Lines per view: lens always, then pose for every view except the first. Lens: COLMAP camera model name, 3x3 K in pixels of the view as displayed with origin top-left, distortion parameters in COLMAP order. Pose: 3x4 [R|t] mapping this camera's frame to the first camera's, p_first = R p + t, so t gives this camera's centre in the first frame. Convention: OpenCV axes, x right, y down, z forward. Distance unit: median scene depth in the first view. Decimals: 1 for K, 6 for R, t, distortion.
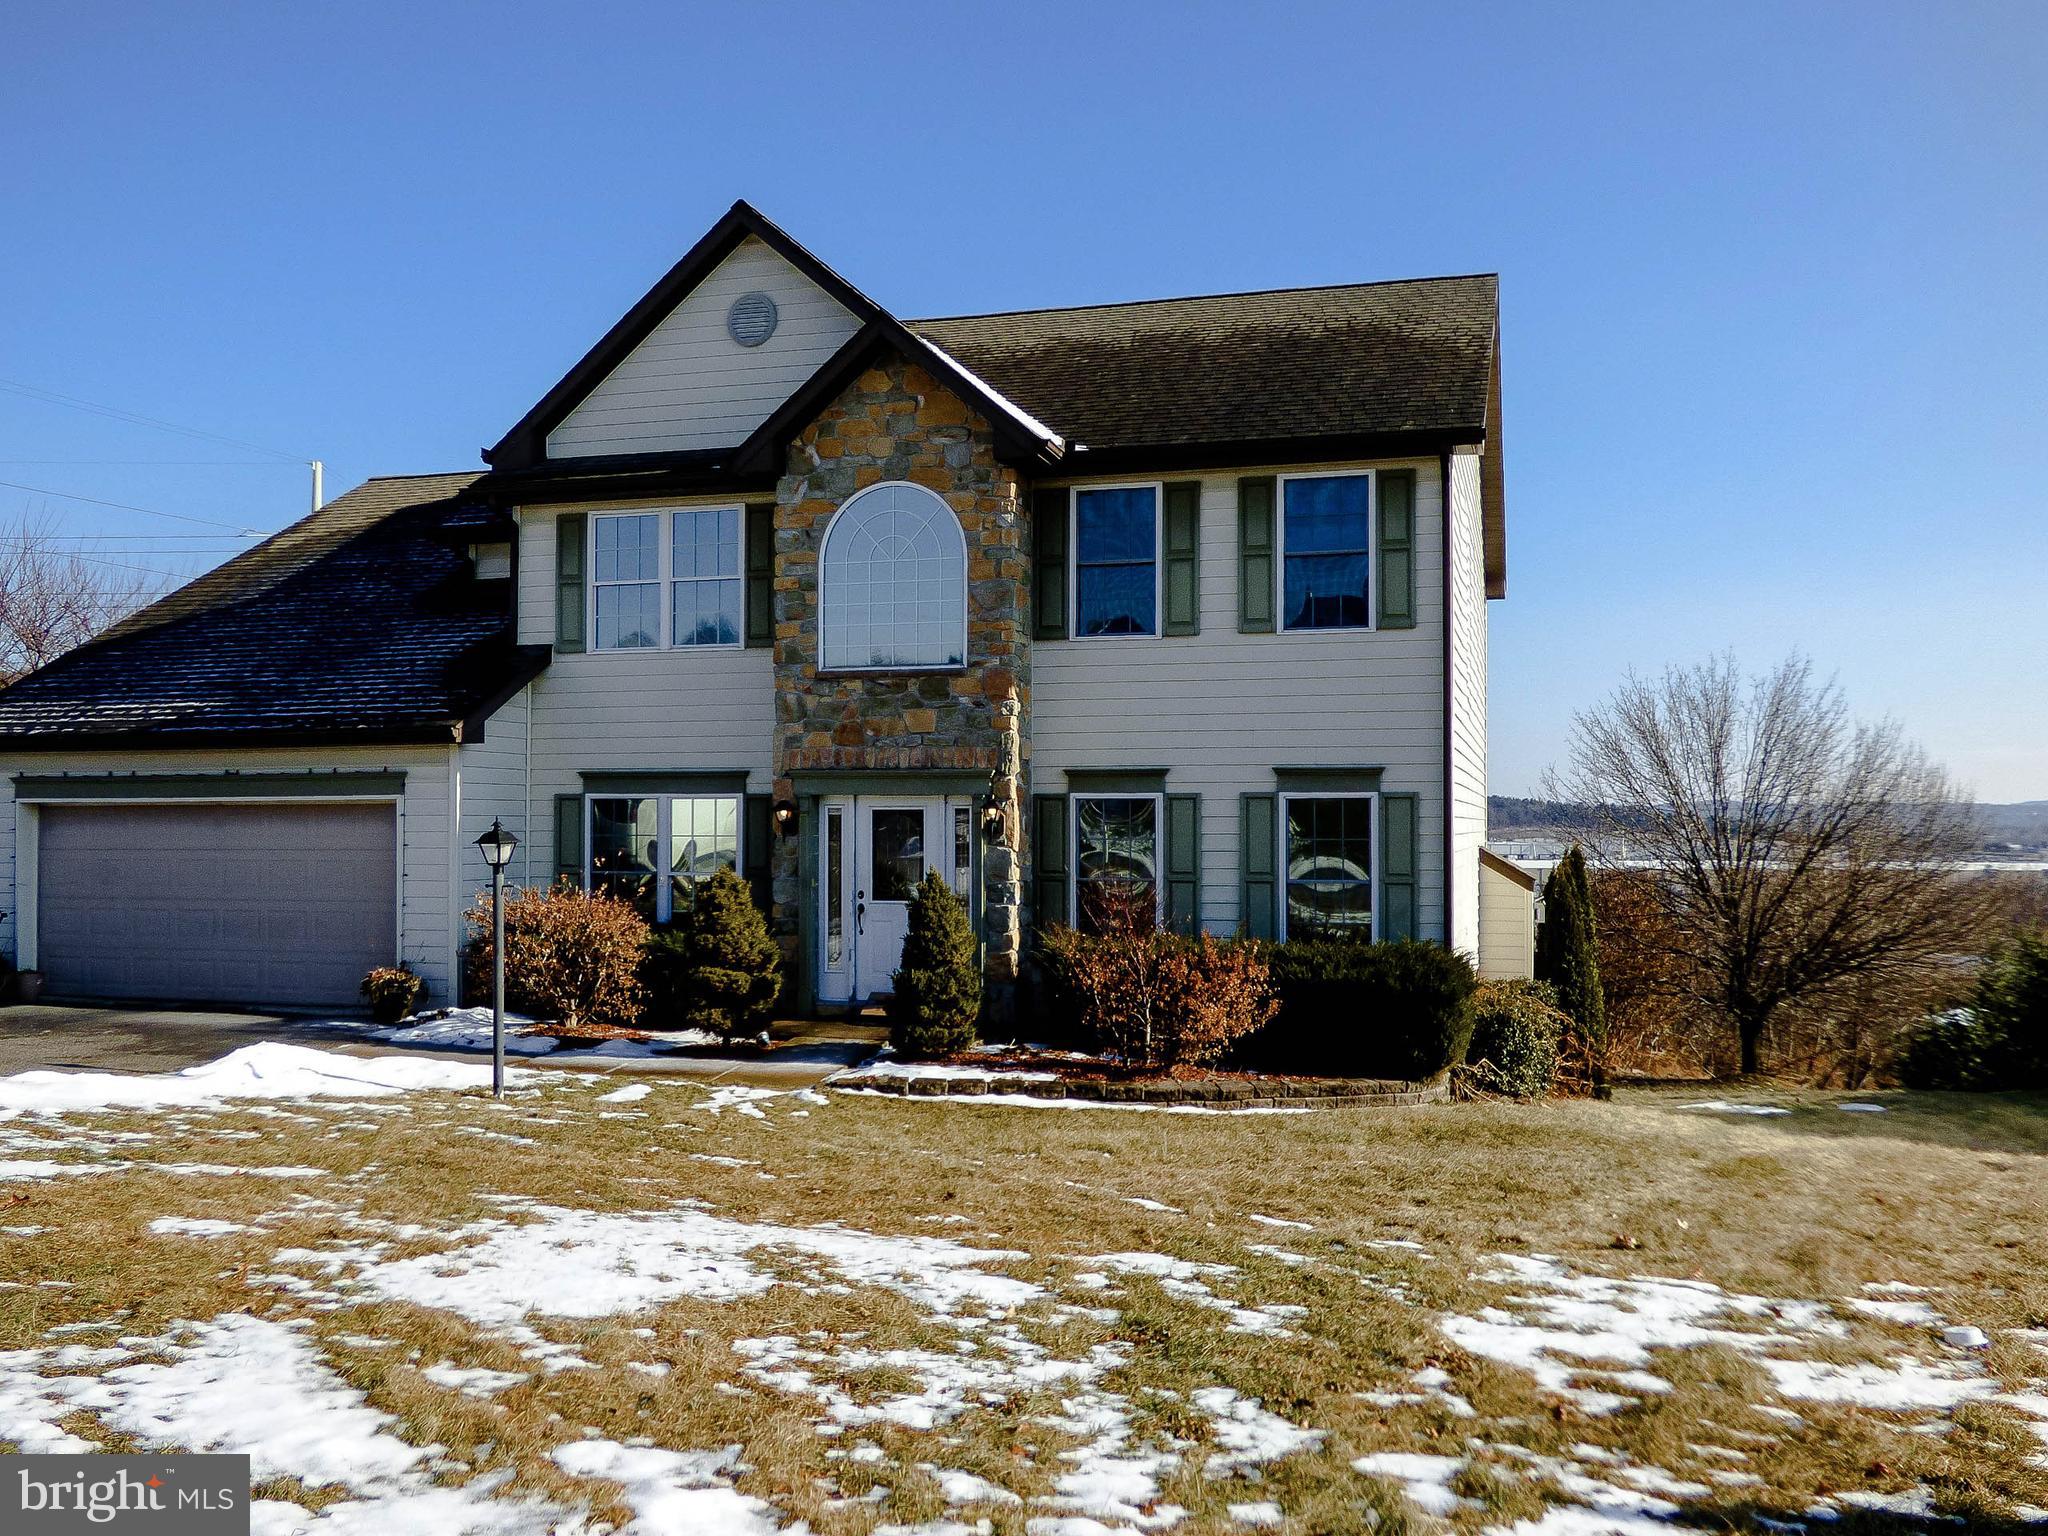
lens RADIAL K [[1661.4, 0, 1047.7], [0, 1661.4, 774.7], [0, 0, 1]] dist [0.007008, -0.004650]
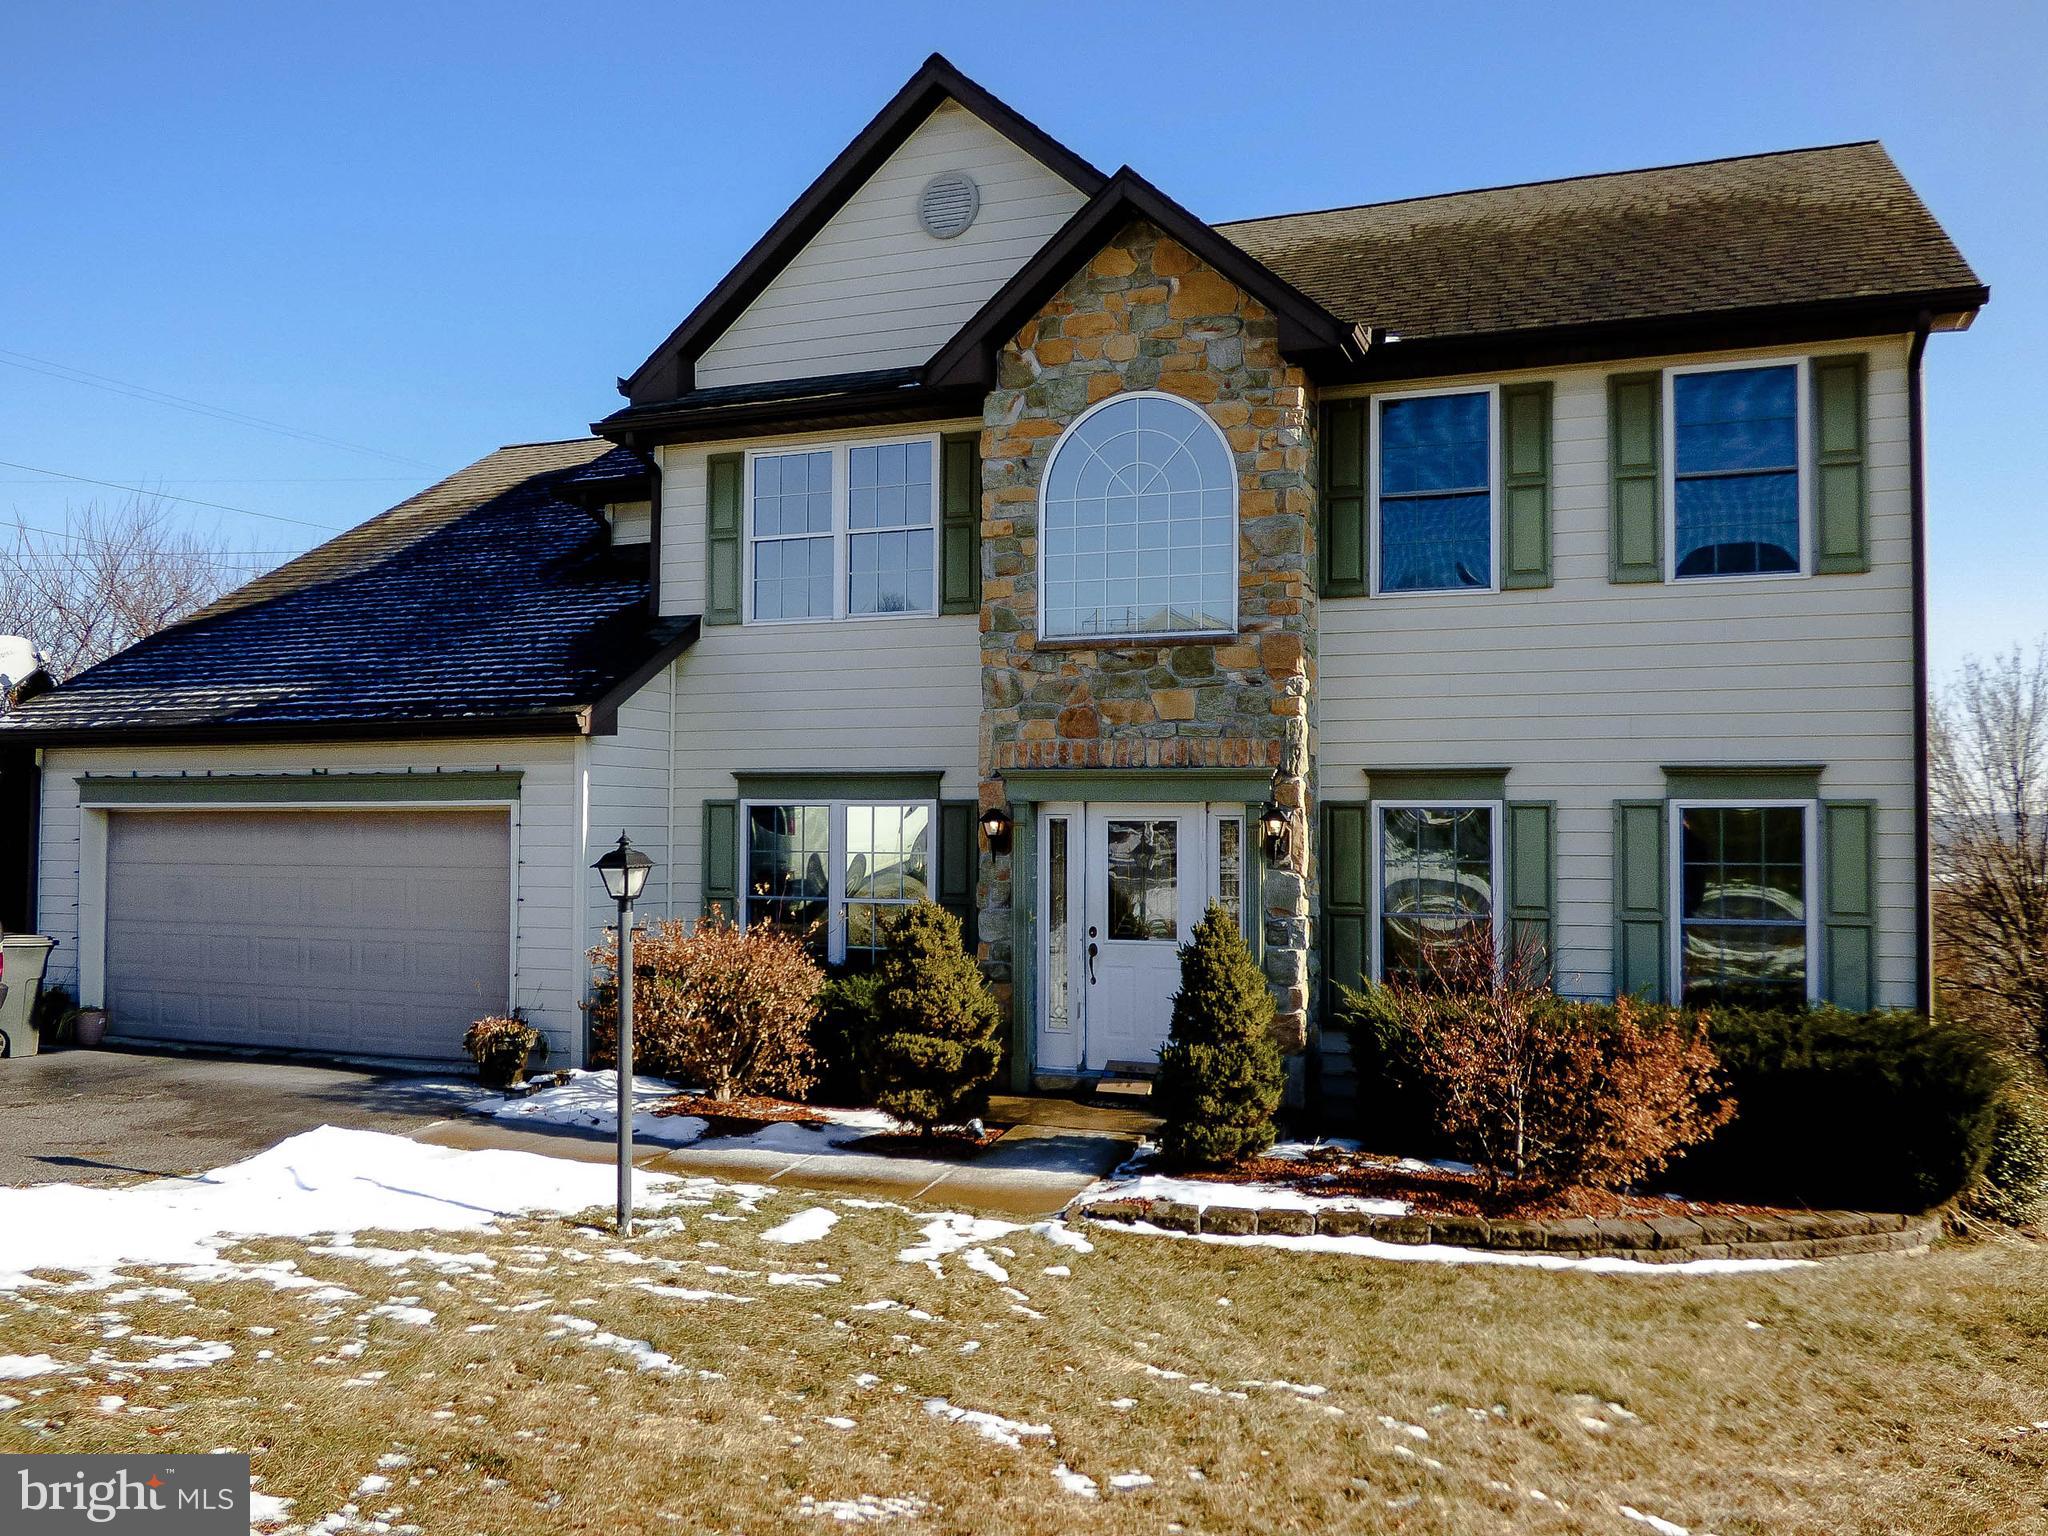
lens RADIAL K [[1602.9, 0, 1024.0], [0, 1602.9, 768.0], [0, 0, 1]] dist [-0.000425, -0.006859]
pose [[0.995991, 0.001137, -0.089450, -0.079406], [-0.002100, 0.999941, -0.010673, 0.004695], [0.089433, 0.010818, 0.995934, 0.264206]]
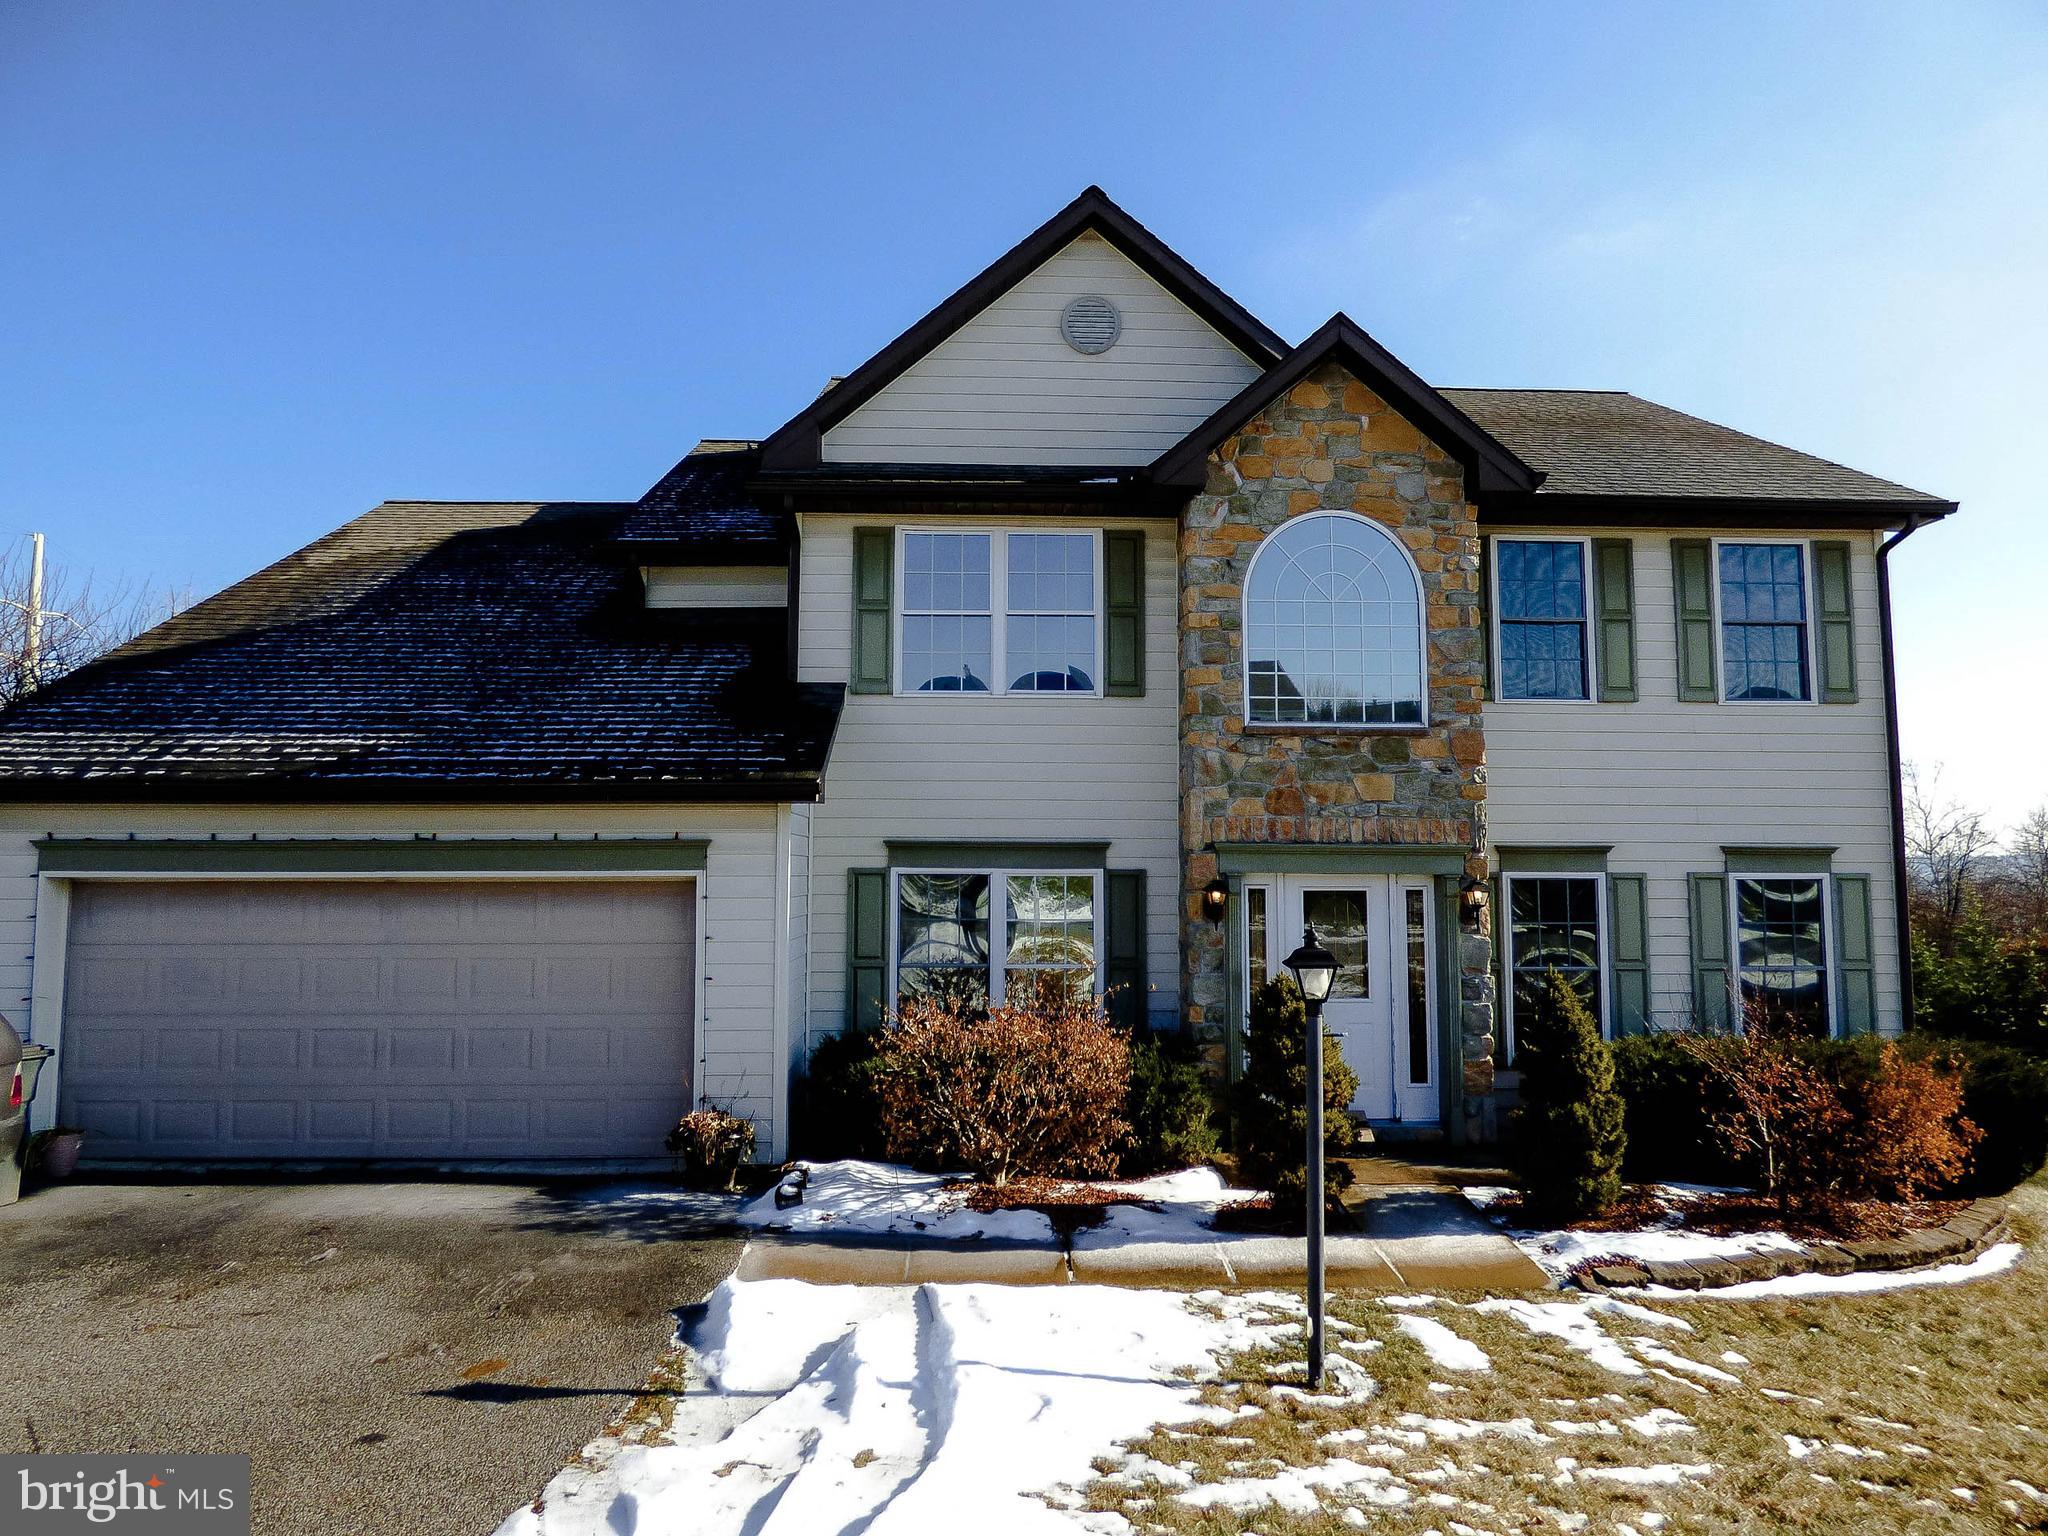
lens RADIAL K [[1214.5, 0, 999.0], [0, 1214.5, 763.5], [0, 0, 1]] dist [-0.001464, -0.001121]
pose [[0.952770, 0.029501, 0.302257, -0.450106], [-0.011102, 0.997989, -0.062409, -0.003377], [-0.303491, 0.056106, 0.951181, 0.461350]]
